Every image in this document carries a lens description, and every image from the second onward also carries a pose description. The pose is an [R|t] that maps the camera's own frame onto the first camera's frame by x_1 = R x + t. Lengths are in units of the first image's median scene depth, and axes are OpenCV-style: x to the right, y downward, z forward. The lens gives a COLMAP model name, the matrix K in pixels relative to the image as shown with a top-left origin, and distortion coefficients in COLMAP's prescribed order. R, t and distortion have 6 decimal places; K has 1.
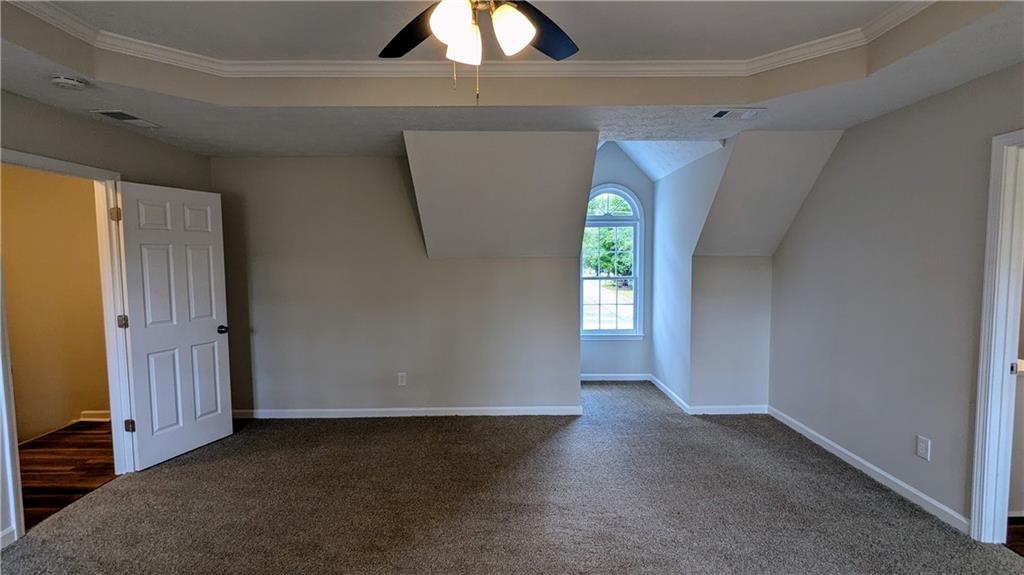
lens RADIAL K [[481.6, 0, 515.2], [0, 481.6, 289.6], [0, 0, 1]] dist [0.001870, 0.000856]
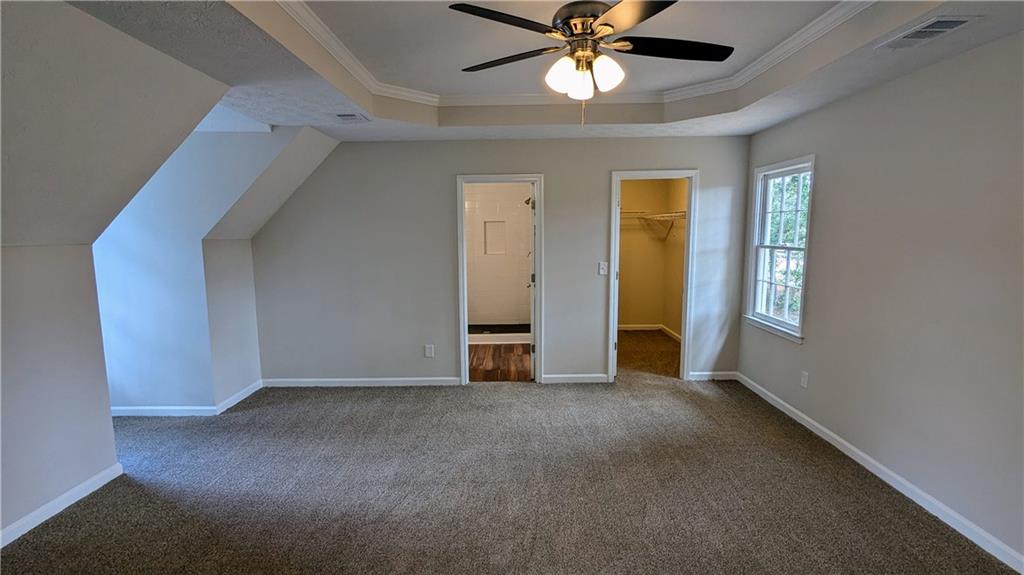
lens RADIAL K [[481.6, 0, 515.2], [0, 481.6, 289.6], [0, 0, 1]] dist [0.001870, 0.000856]
pose [[-0.001915, -0.110178, 0.993910, -0.597890], [0.073722, 0.991192, 0.110019, -0.037782], [-0.997277, 0.073484, 0.006225, 0.490872]]
